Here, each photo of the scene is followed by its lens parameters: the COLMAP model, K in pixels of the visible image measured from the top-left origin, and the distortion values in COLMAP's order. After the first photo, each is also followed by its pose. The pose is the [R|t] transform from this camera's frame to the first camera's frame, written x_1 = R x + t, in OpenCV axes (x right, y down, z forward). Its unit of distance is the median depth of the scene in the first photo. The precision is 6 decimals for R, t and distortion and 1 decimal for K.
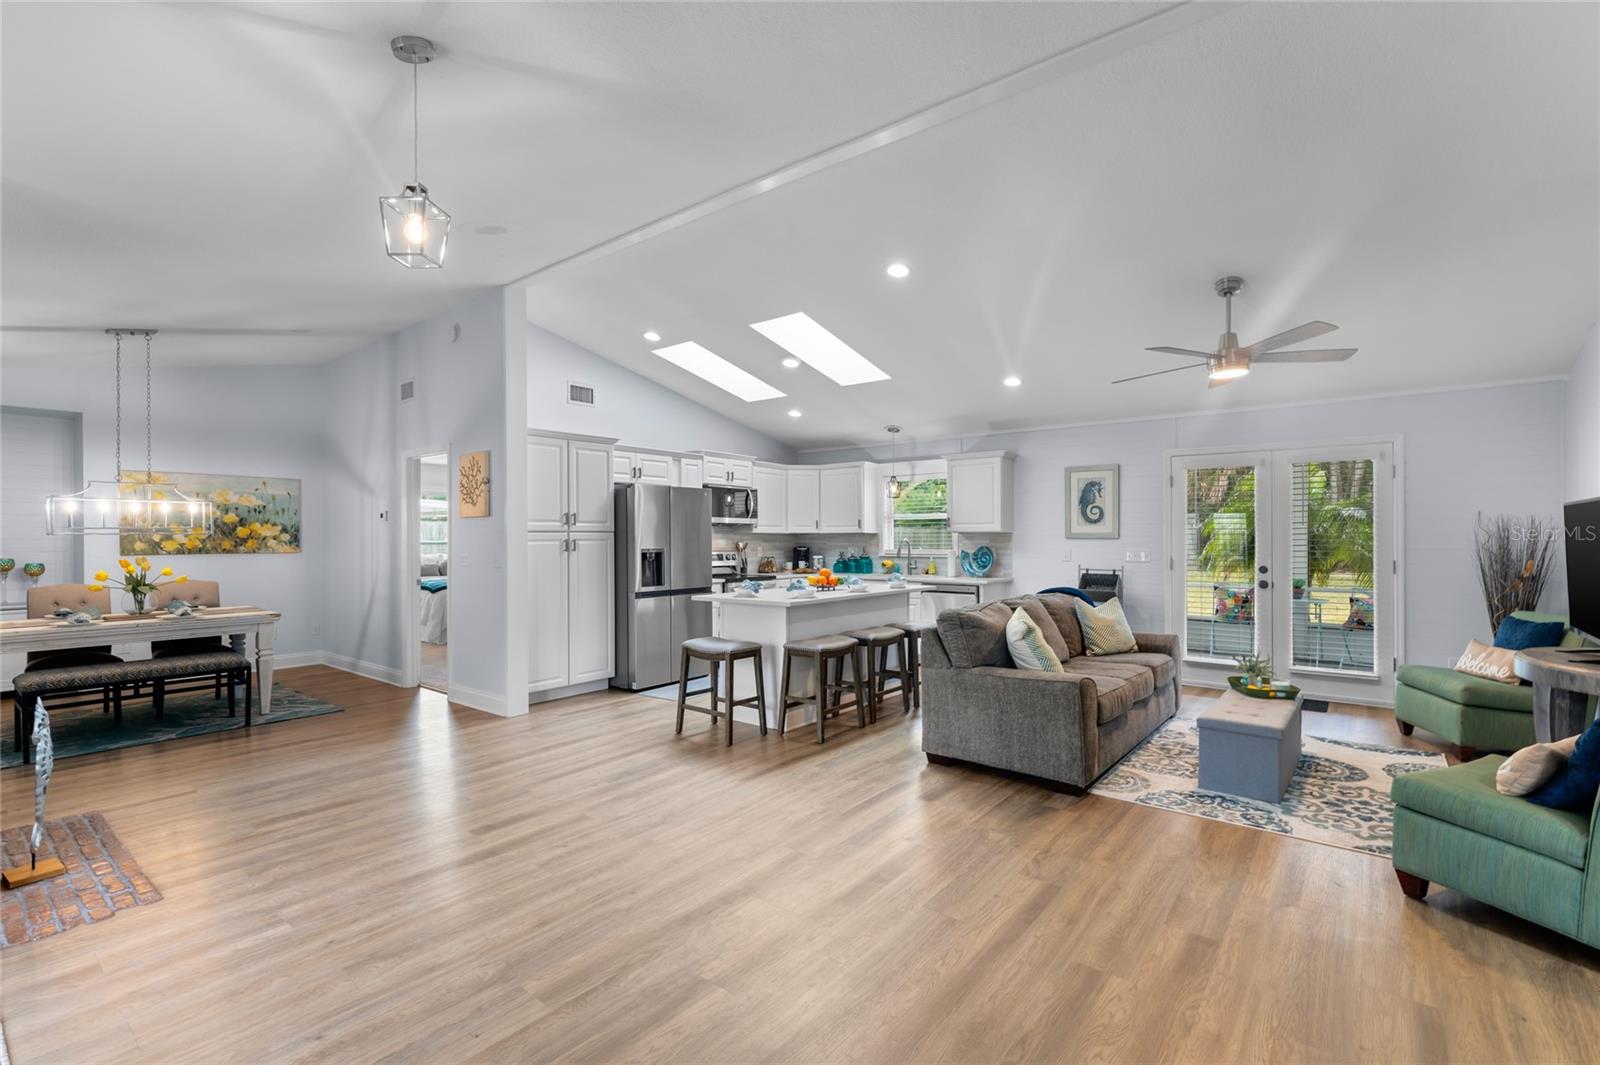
lens RADIAL K [[715.9, 0, 800.0], [0, 715.9, 532.5], [0, 0, 1]] dist [0.000035, 0.000332]
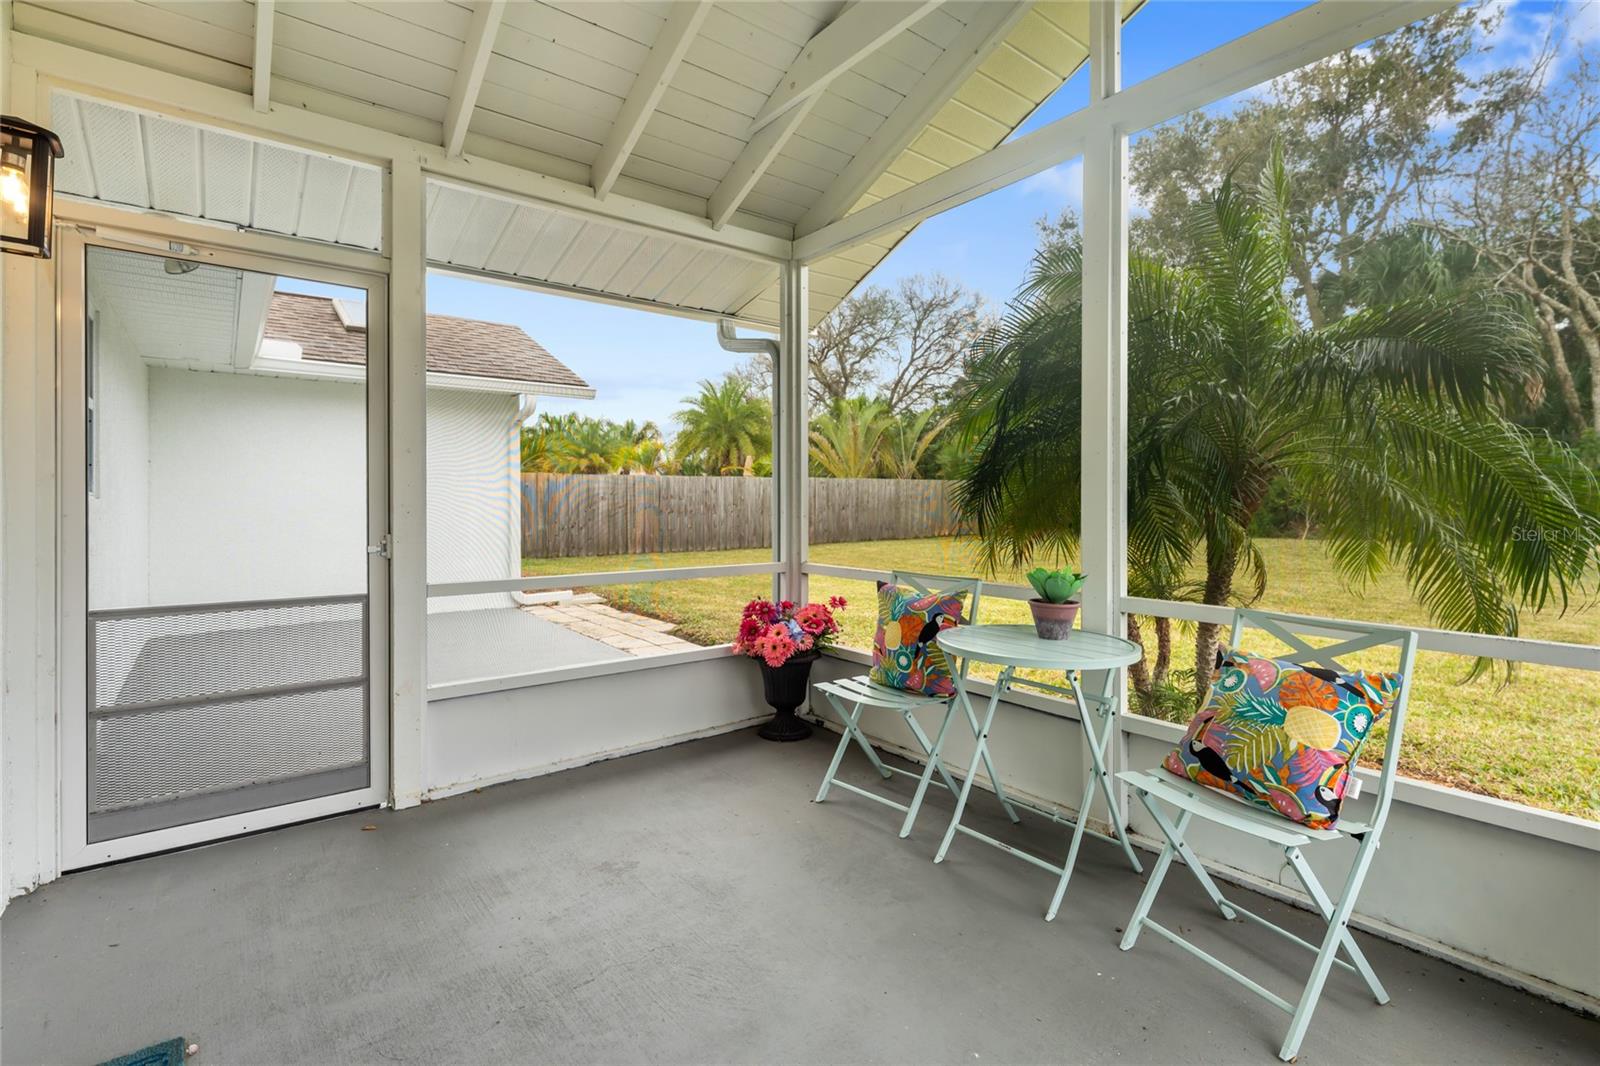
lens RADIAL K [[737.9, 0, 775.0], [0, 737.9, 516.5], [0, 0, 1]] dist [-0.002302, -0.000297]
pose [[0.970079, 0.006352, -0.242707, 1.063472], [-0.000737, 0.999730, 0.023220, 0.060510], [0.242789, -0.022347, 0.969822, 1.110953]]
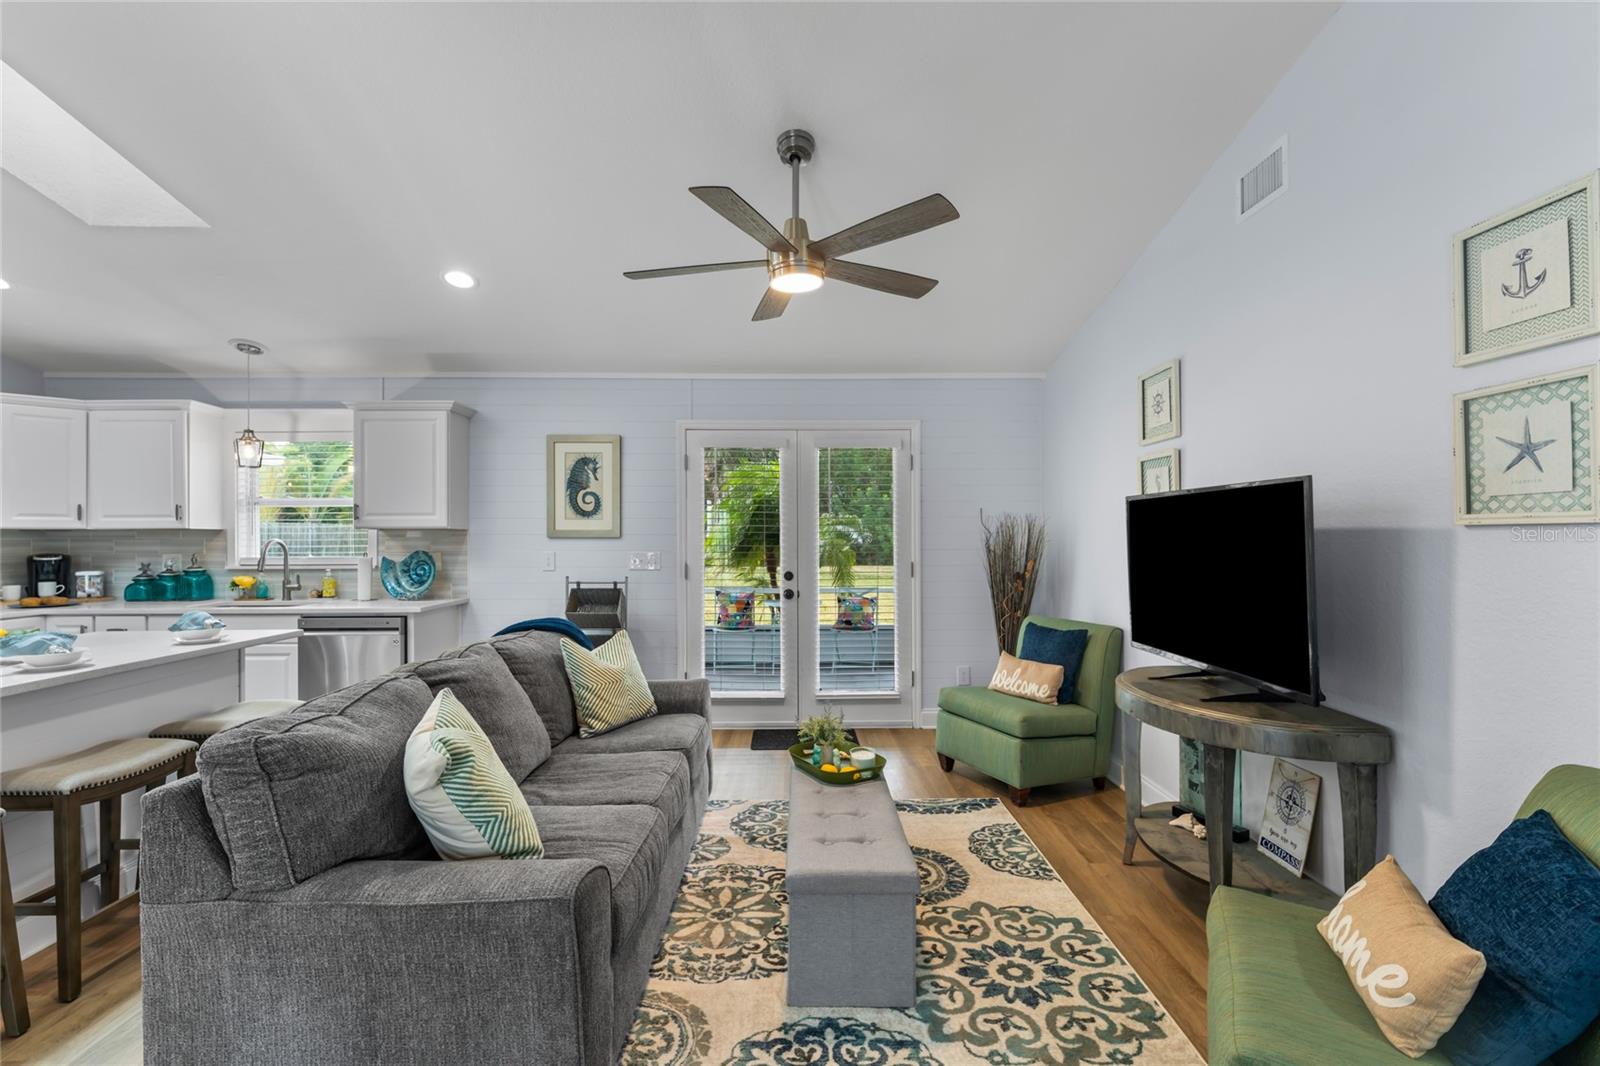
lens RADIAL K [[722.8, 0, 800.0], [0, 722.8, 533.0], [0, 0, 1]] dist [-0.002907, 0.000211]
pose [[0.772716, 0.000877, 0.634751, 0.161833], [-0.003548, 0.999989, 0.002937, 0.000894], [-0.634742, -0.004521, 0.772711, 0.425828]]
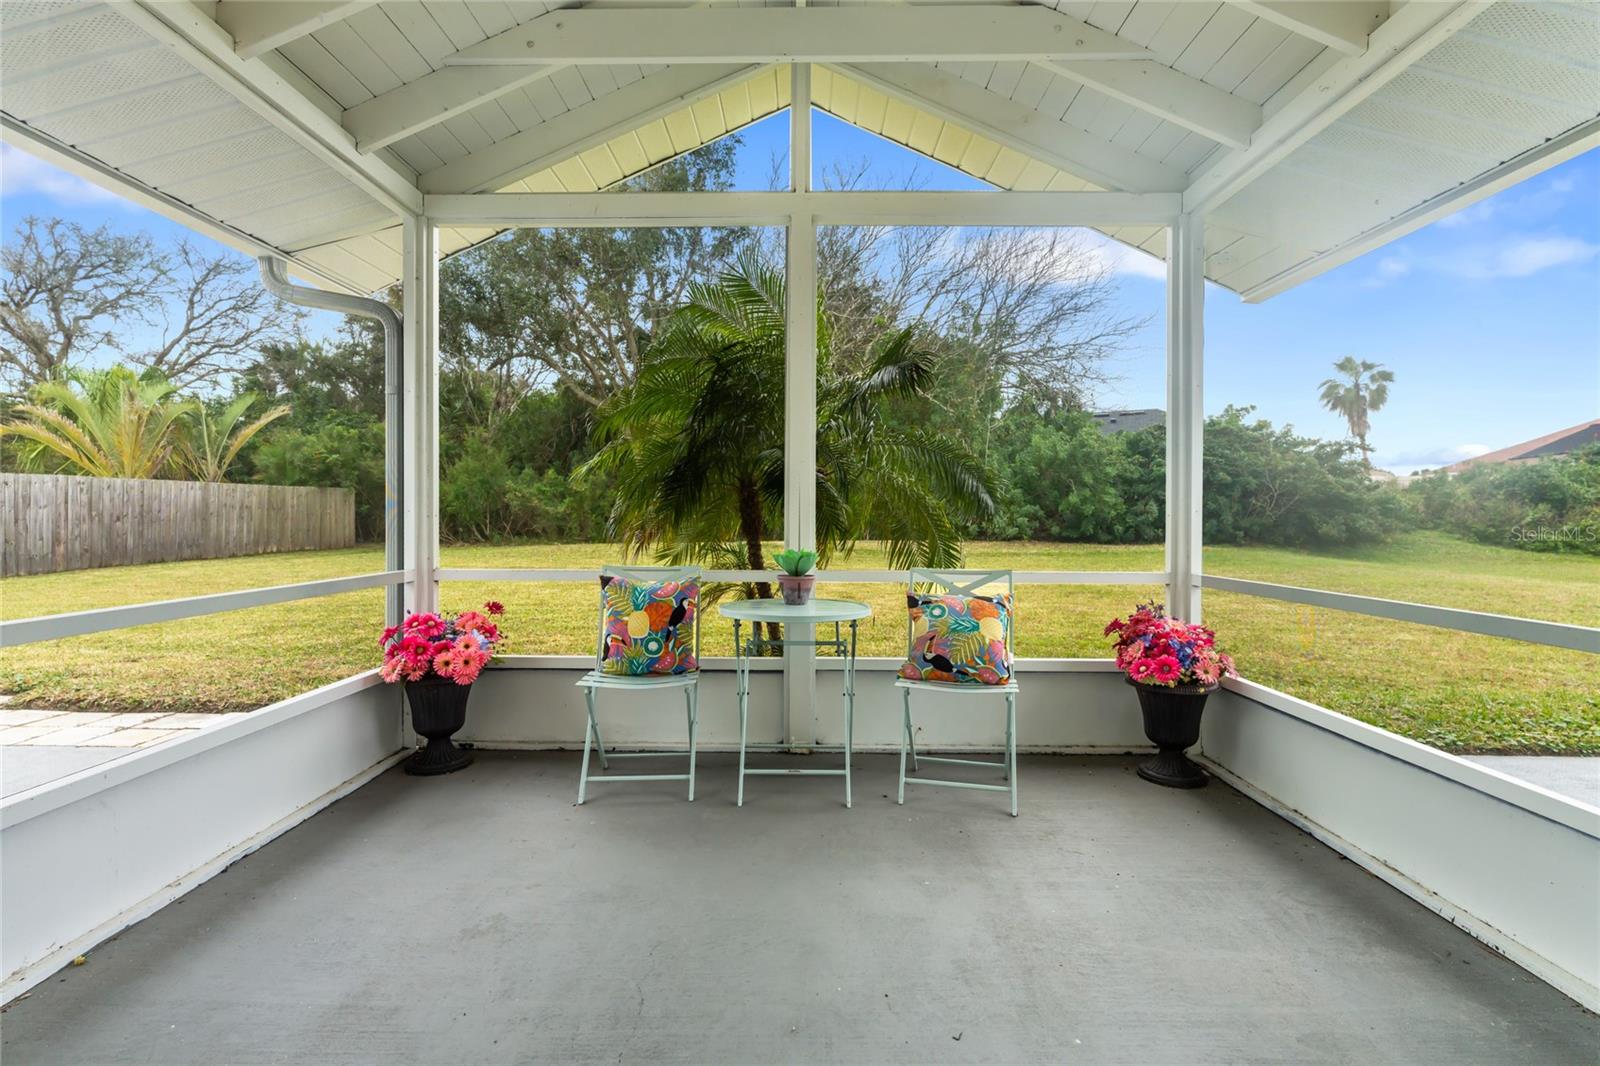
lens RADIAL K [[742.5, 0, 800.0], [0, 742.5, 533.0], [0, 0, 1]] dist [-0.004244, -0.000704]
pose [[0.786571, -0.009471, 0.617427, 0.745118], [-0.006687, 0.999693, 0.023854, 0.076434], [-0.617463, -0.022892, 0.786266, 1.131774]]
